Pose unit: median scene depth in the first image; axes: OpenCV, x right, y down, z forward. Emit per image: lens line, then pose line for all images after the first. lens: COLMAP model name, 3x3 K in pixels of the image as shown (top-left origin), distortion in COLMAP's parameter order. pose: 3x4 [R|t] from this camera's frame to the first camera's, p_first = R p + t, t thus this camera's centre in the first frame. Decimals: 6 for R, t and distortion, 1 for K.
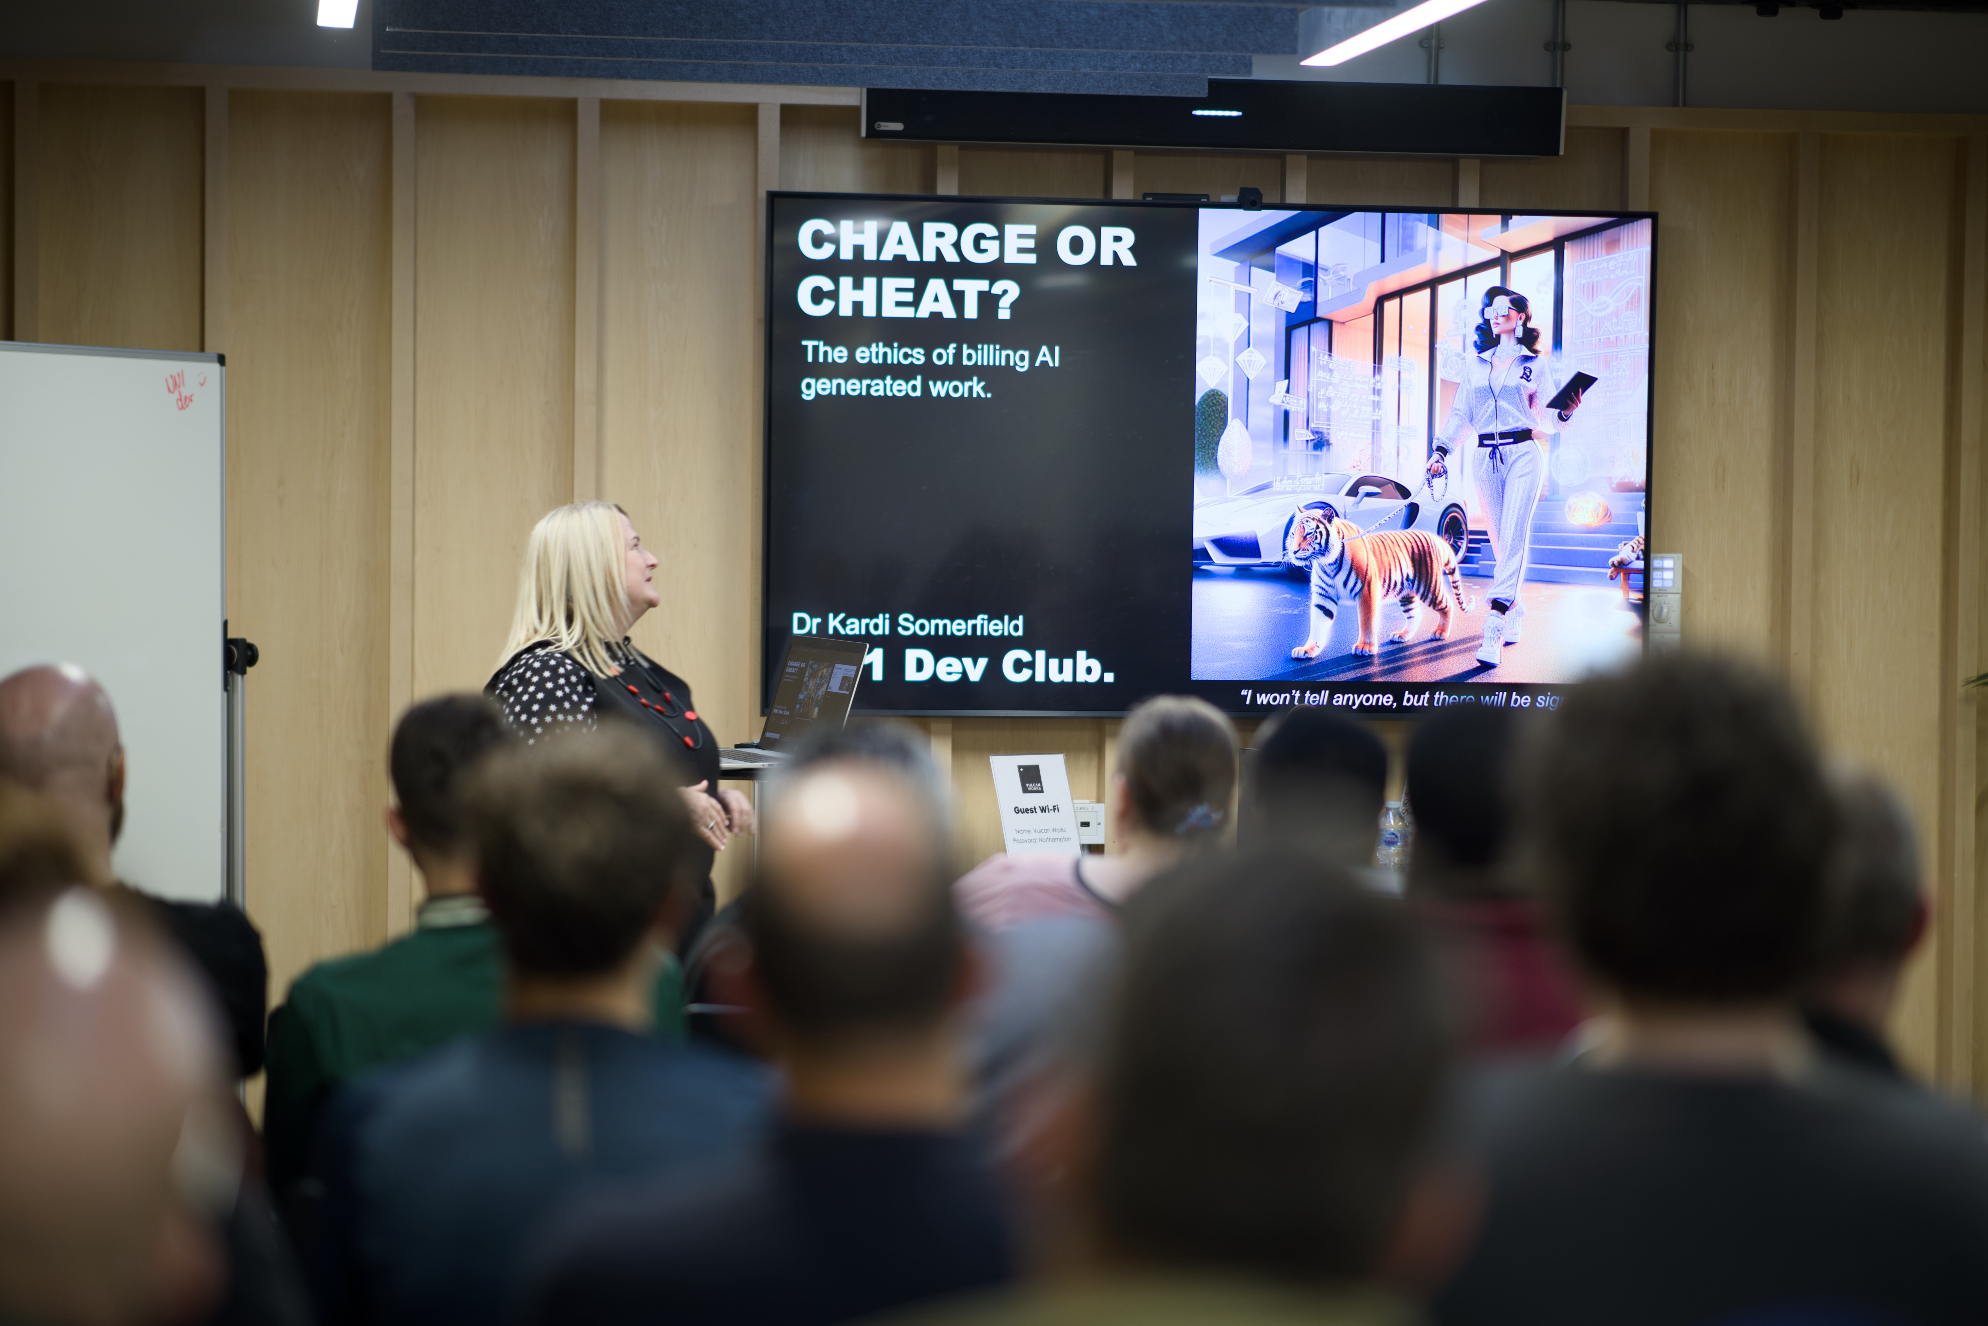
lens RADIAL K [[4964.4, 0, 1023.7], [0, 4964.4, 663.2], [0, 0, 1]] dist [0.152698, -0.231541]
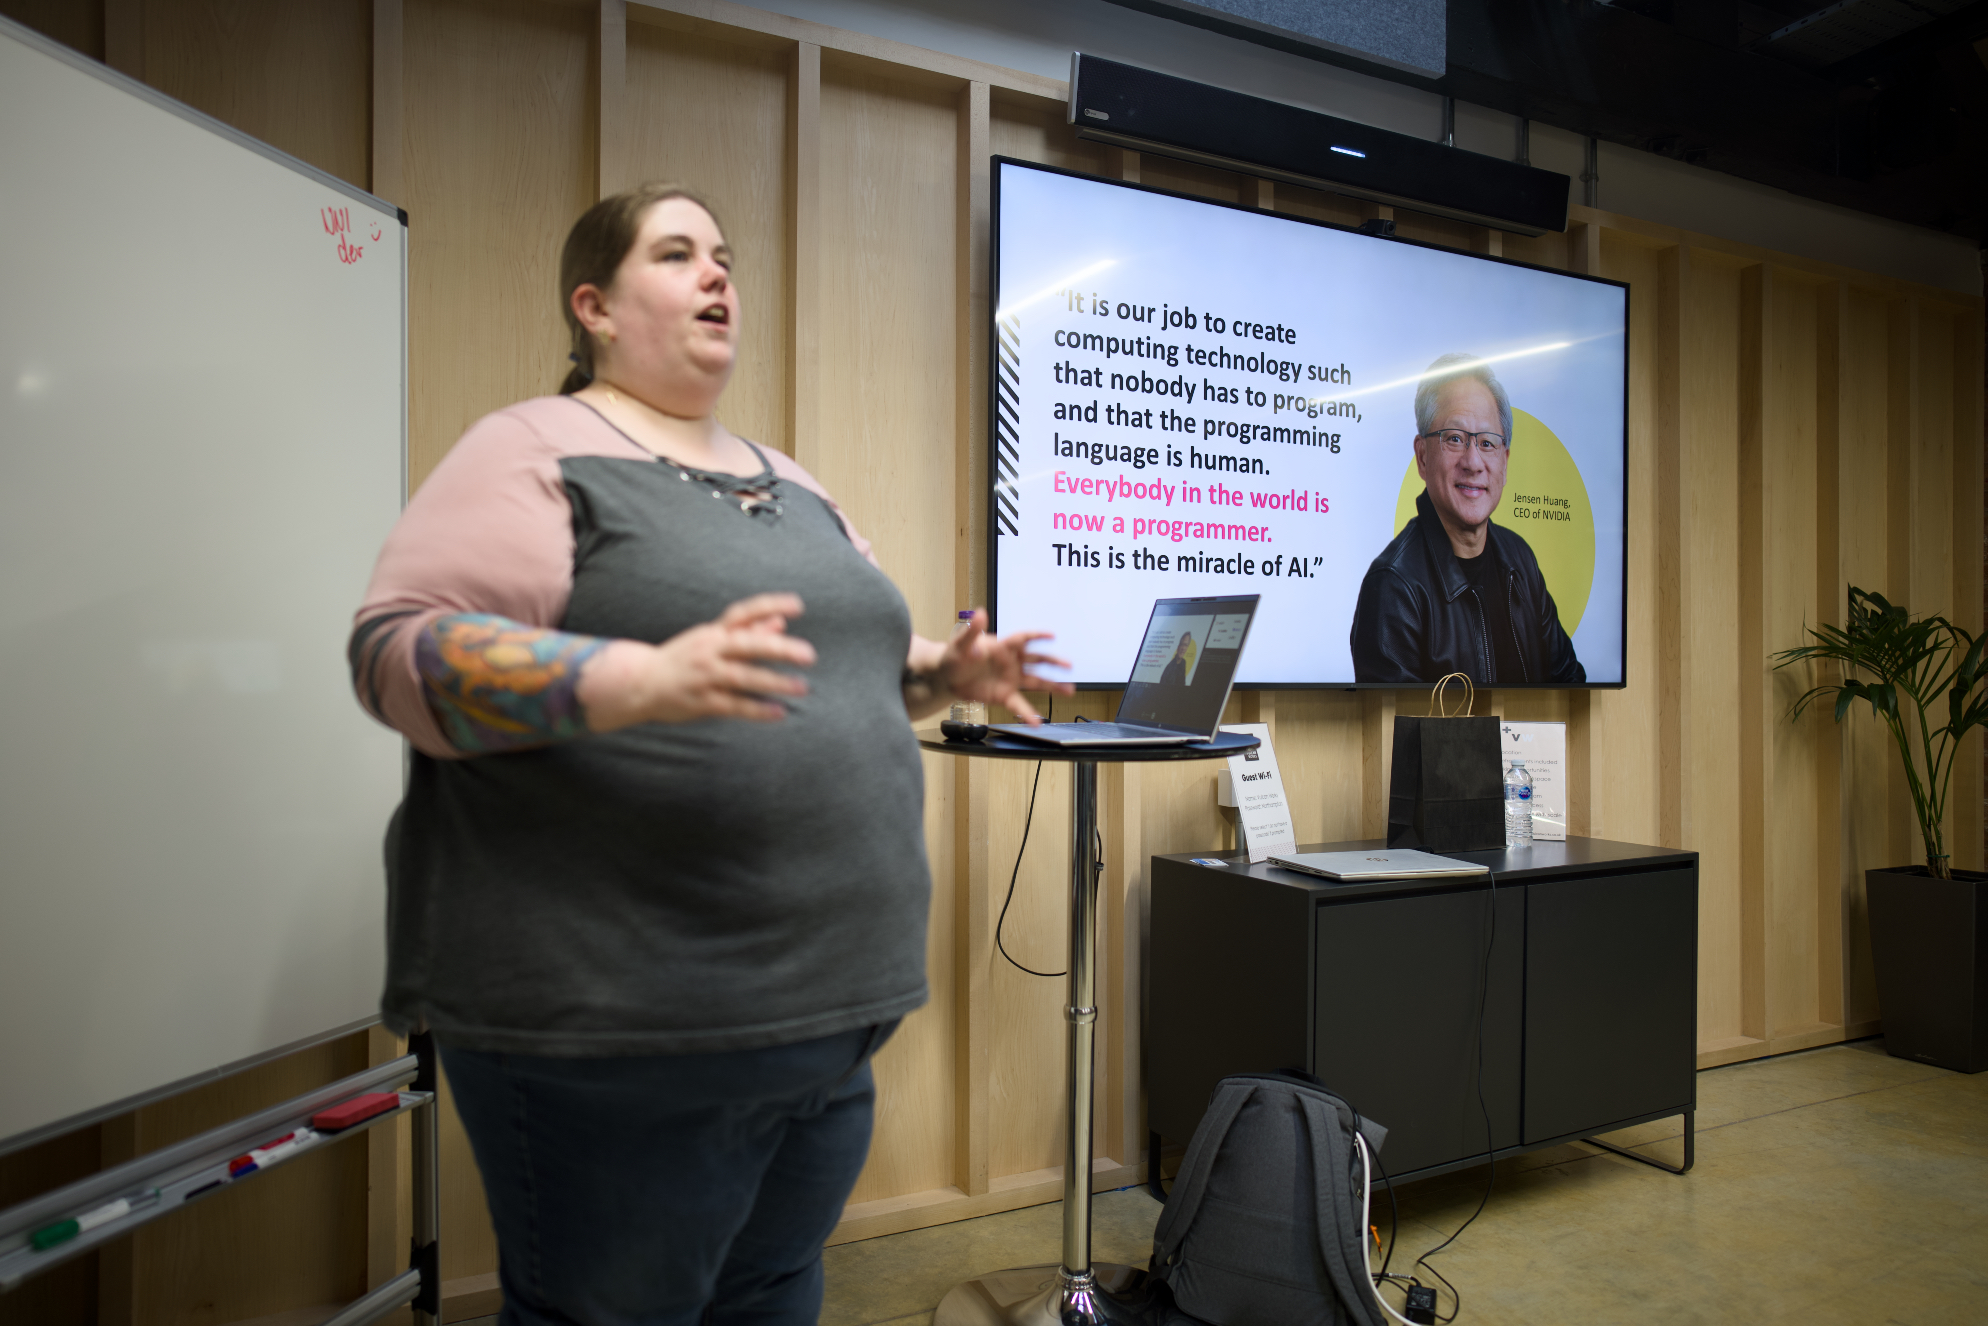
lens RADIAL K [[1324.9, 0, 994.0], [0, 1324.9, 663.0], [0, 0, 1]] dist [0.003103, 0.003841]
pose [[0.955660, -0.004843, 0.294432, -0.127622], [0.014369, 0.999441, -0.030197, 0.013352], [-0.294121, 0.033089, 0.955195, 0.742425]]
